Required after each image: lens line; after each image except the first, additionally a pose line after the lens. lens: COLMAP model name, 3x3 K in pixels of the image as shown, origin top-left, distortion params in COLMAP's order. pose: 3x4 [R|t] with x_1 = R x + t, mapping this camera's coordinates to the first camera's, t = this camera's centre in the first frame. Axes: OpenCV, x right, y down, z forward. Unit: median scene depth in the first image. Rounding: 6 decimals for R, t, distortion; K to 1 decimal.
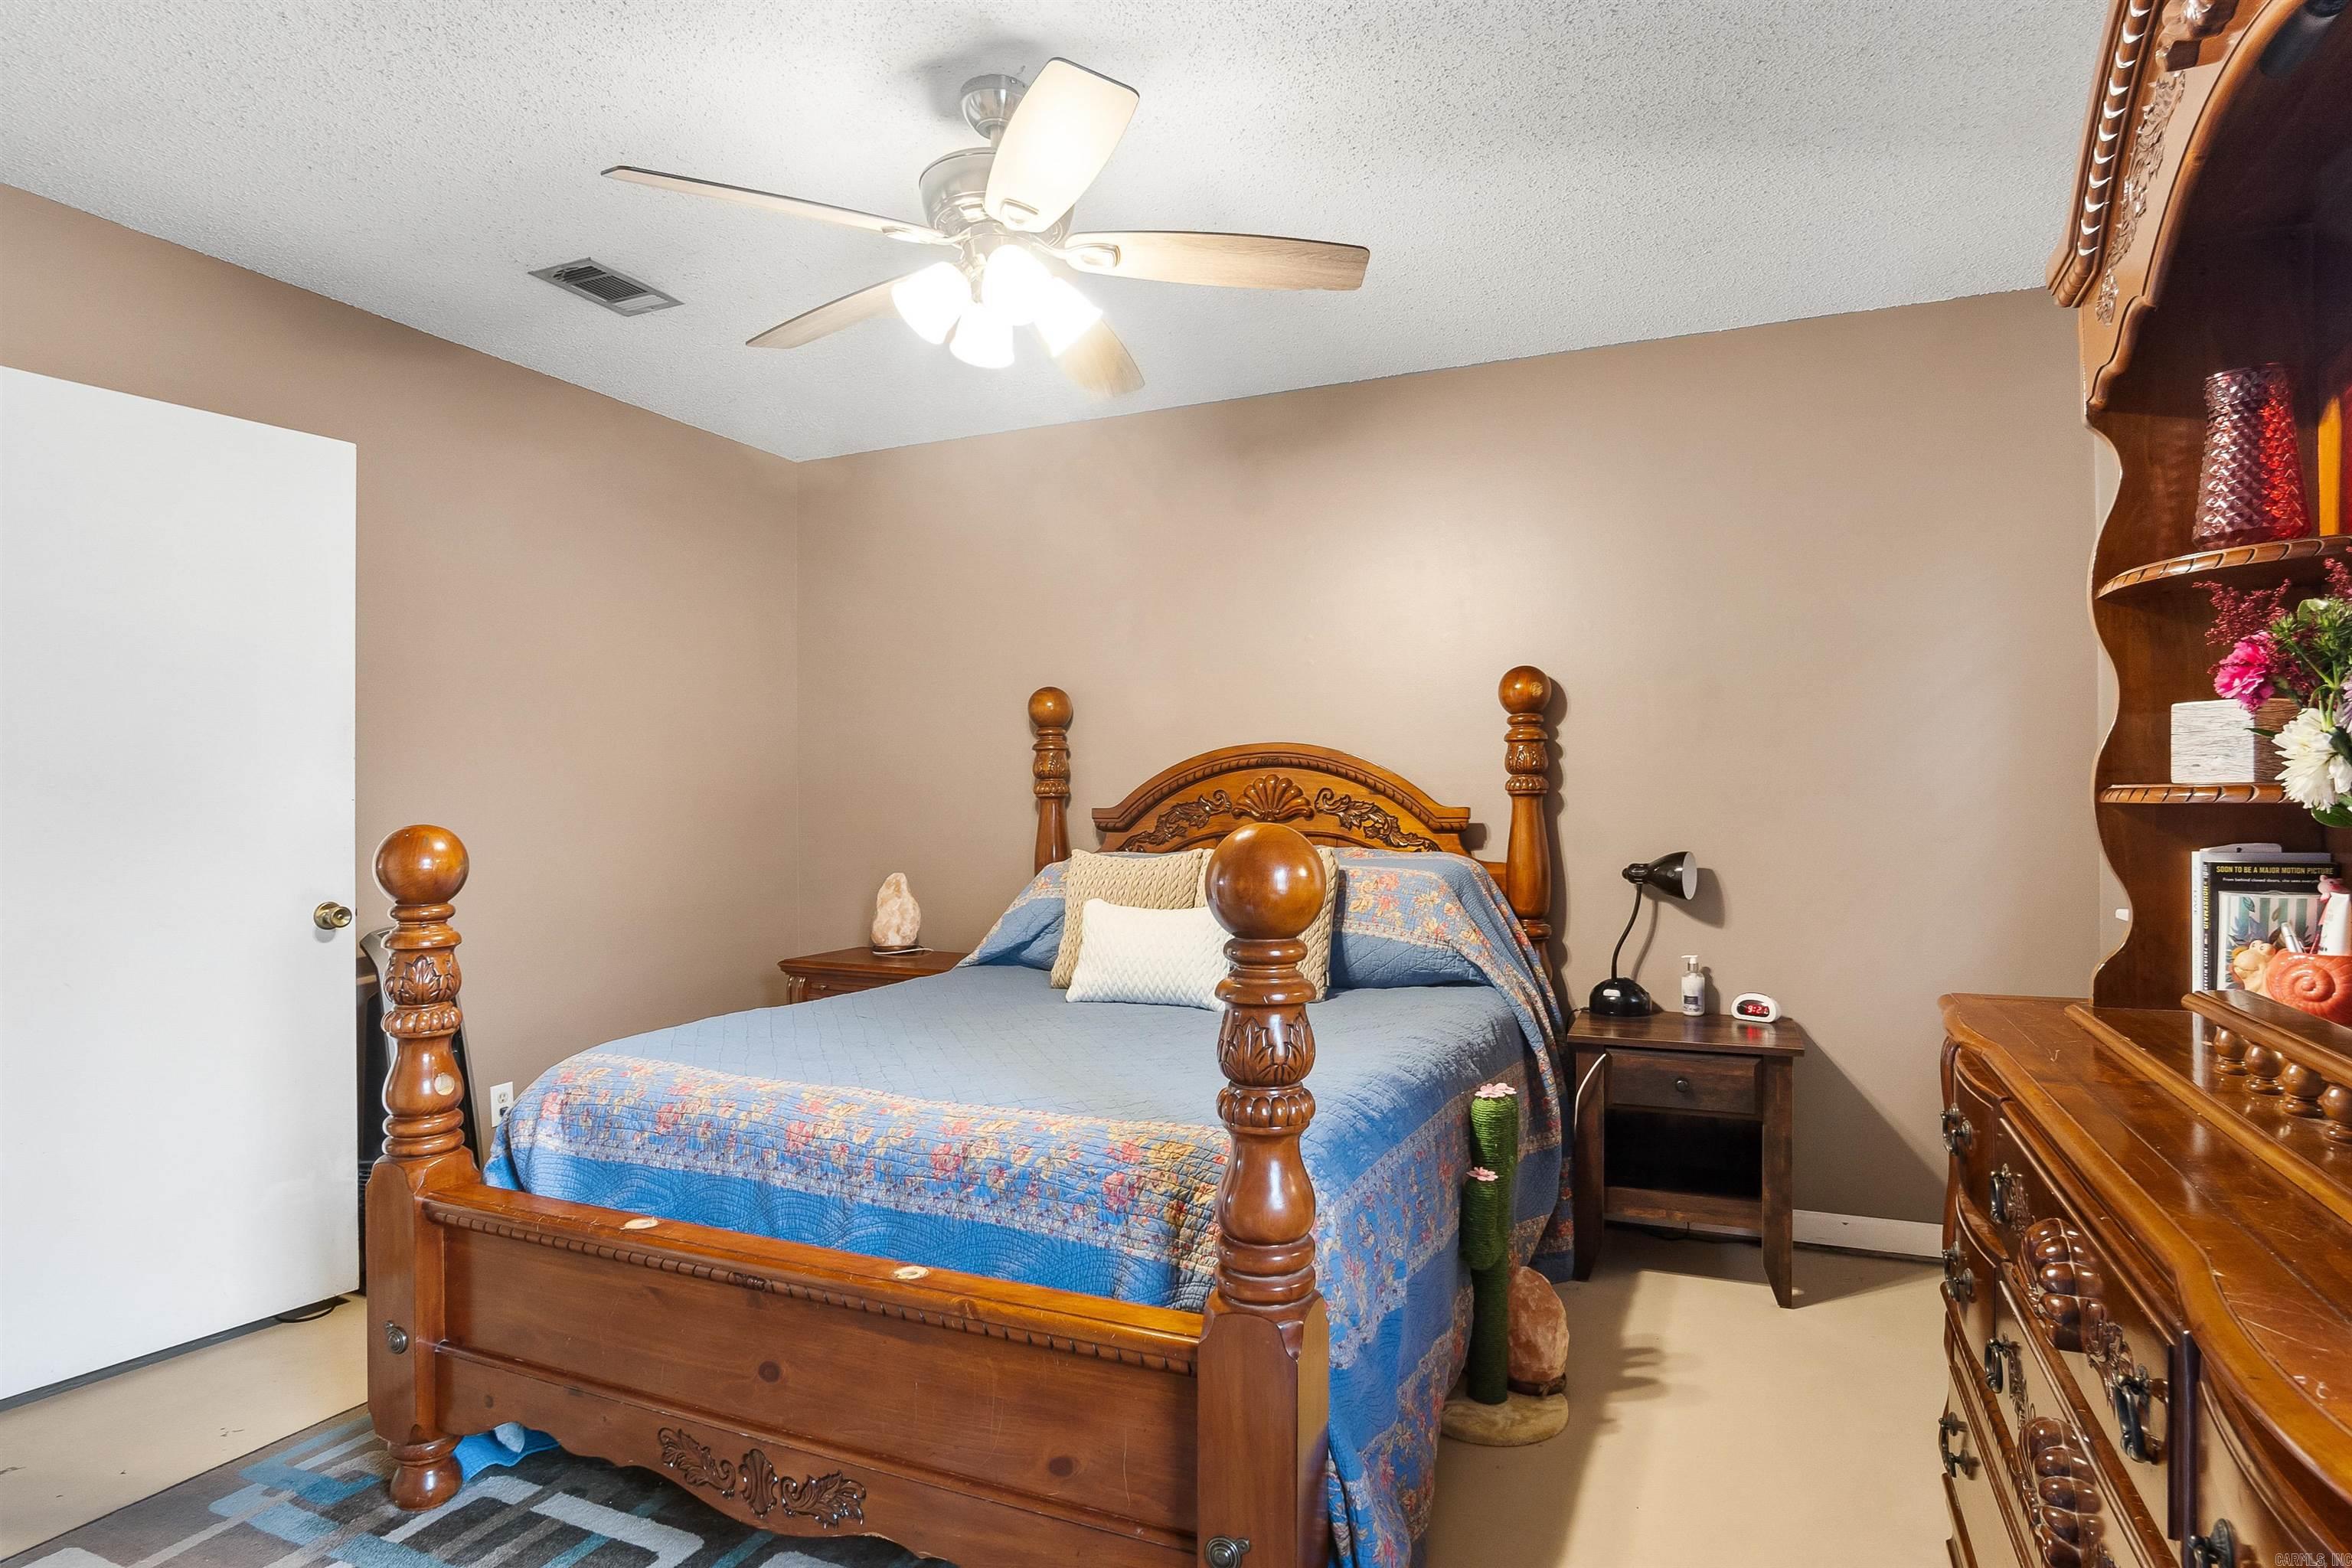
lens RADIAL K [[1313.7, 0, 1163.5], [0, 1313.7, 795.0], [0, 0, 1]] dist [-0.025812, 0.013660]
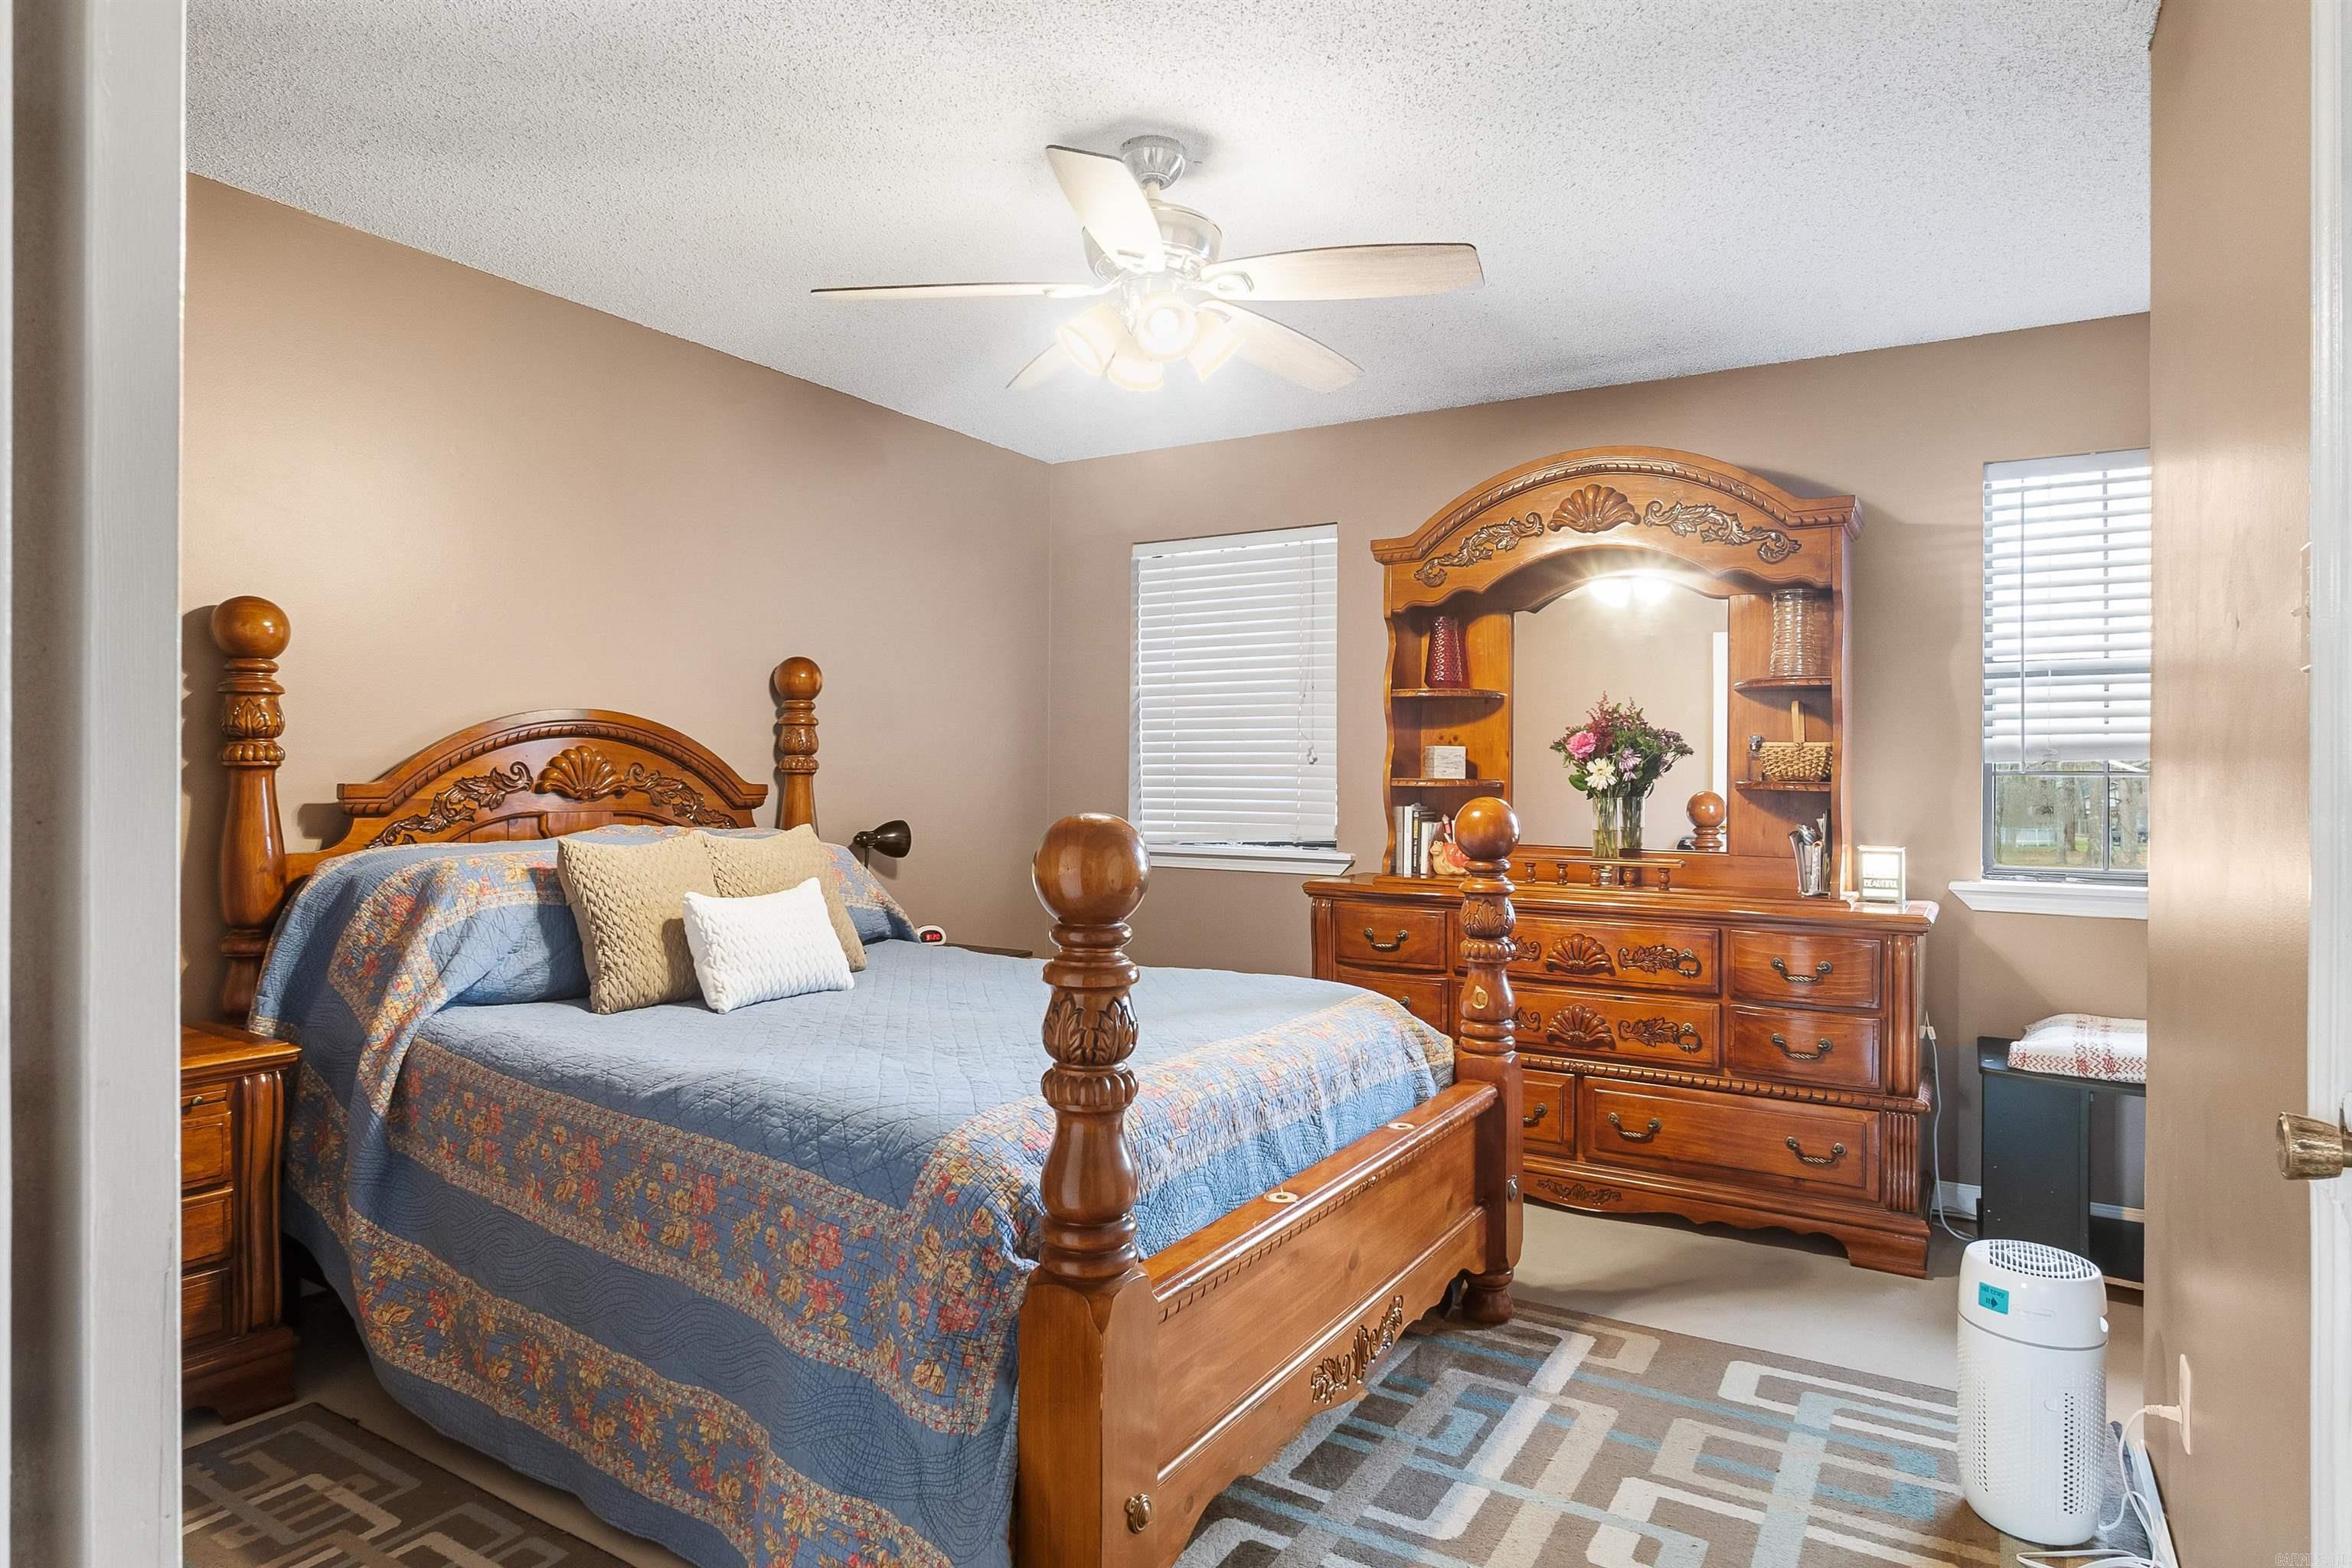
lens RADIAL K [[1313.7, 0, 1163.5], [0, 1313.7, 795.0], [0, 0, 1]] dist [-0.025812, 0.013660]
pose [[0.125629, -0.000328, 0.992077, -0.820494], [-0.012727, 0.999917, 0.001942, 0.011861], [-0.991996, -0.012870, 0.125615, 0.571626]]
